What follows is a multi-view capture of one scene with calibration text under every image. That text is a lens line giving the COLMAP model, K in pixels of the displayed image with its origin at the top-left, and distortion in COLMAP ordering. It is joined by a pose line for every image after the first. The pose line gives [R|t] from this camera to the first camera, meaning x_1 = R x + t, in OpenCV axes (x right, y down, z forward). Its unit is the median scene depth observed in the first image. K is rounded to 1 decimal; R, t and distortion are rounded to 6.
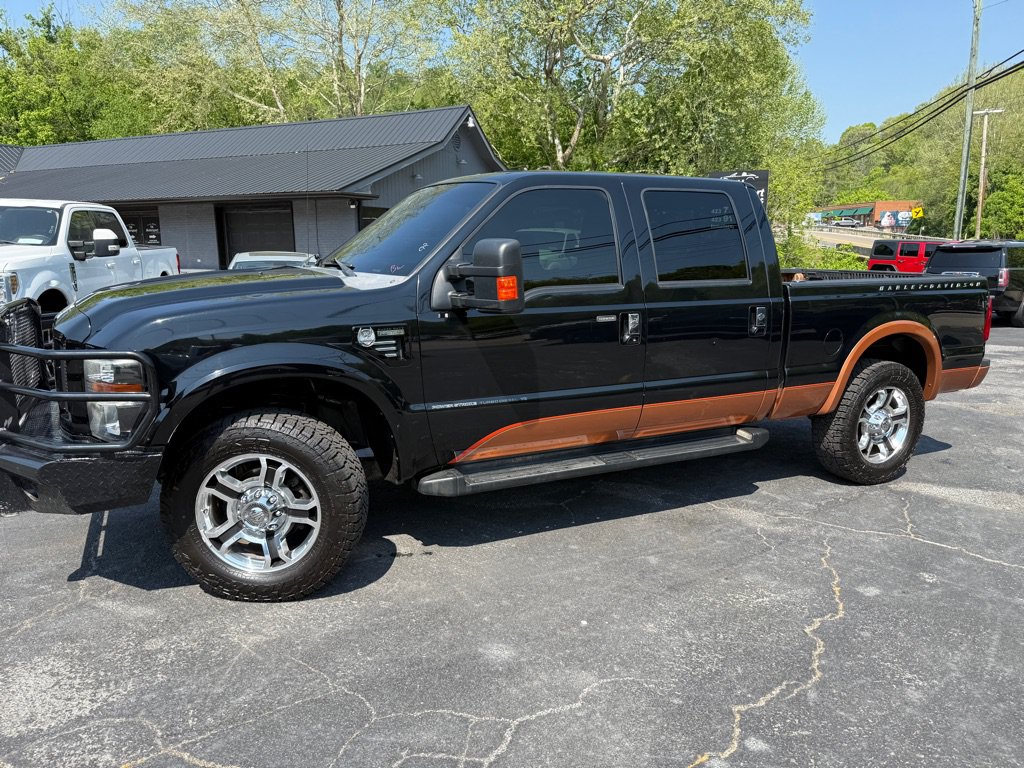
lens RADIAL K [[728.1, 0, 515.6], [0, 728.1, 384.0], [0, 0, 1]] dist [0.026744, -0.036264]
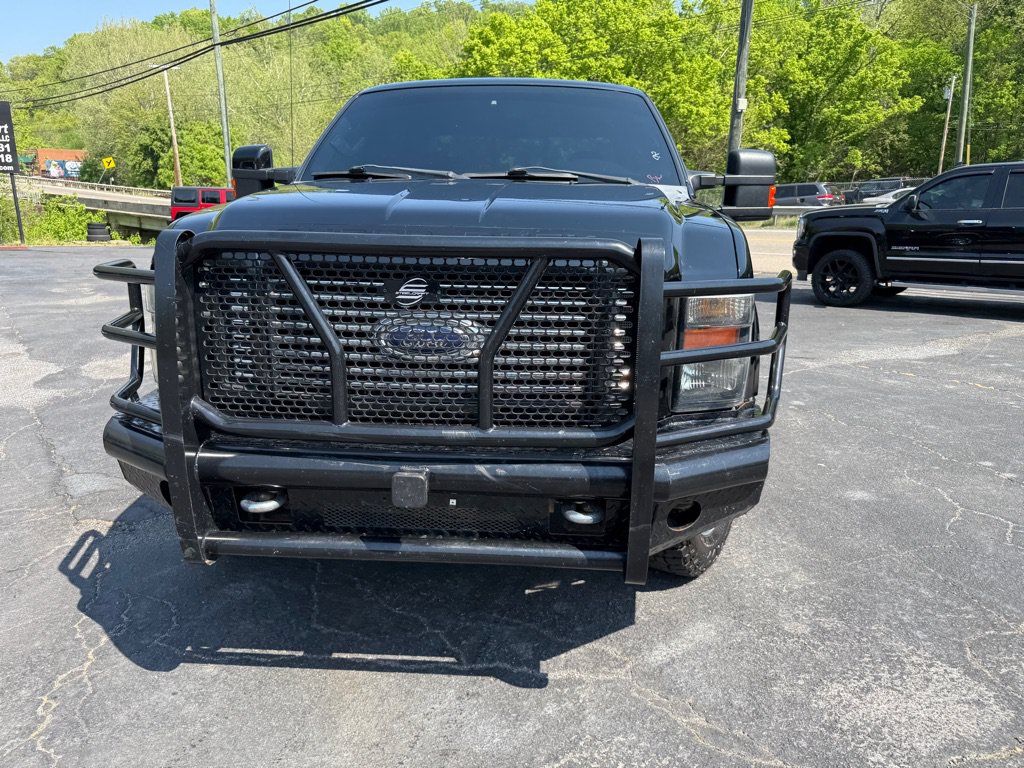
lens RADIAL K [[728.1, 0, 516.9], [0, 728.1, 385.5], [0, 0, 1]] dist [0.026744, -0.036264]
pose [[0.509592, -0.208625, 0.834740, -0.940834], [0.155820, 0.976494, 0.148929, -0.062408], [-0.846189, 0.054176, 0.530121, 0.592827]]
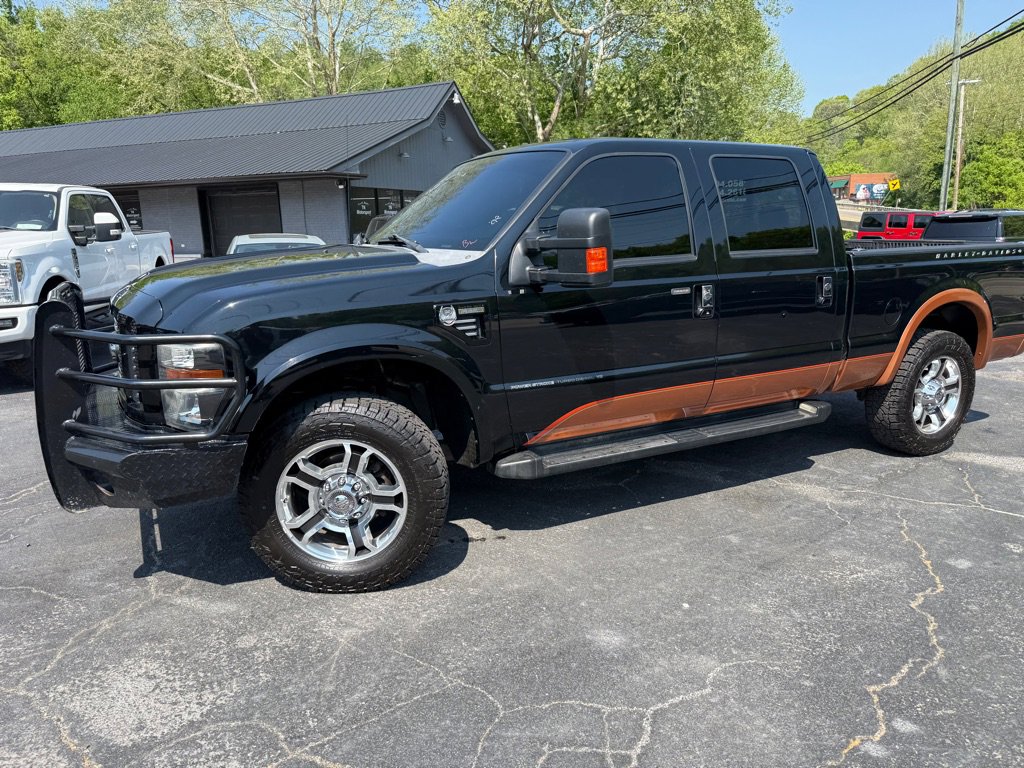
lens RADIAL K [[728.1, 0, 510.8], [0, 728.1, 385.7], [0, 0, 1]] dist [0.026744, -0.036264]
pose [[0.999445, -0.023746, 0.023370, -0.119461], [0.023070, 0.999319, 0.028799, 0.001858], [-0.024038, -0.028243, 0.999312, 0.034351]]
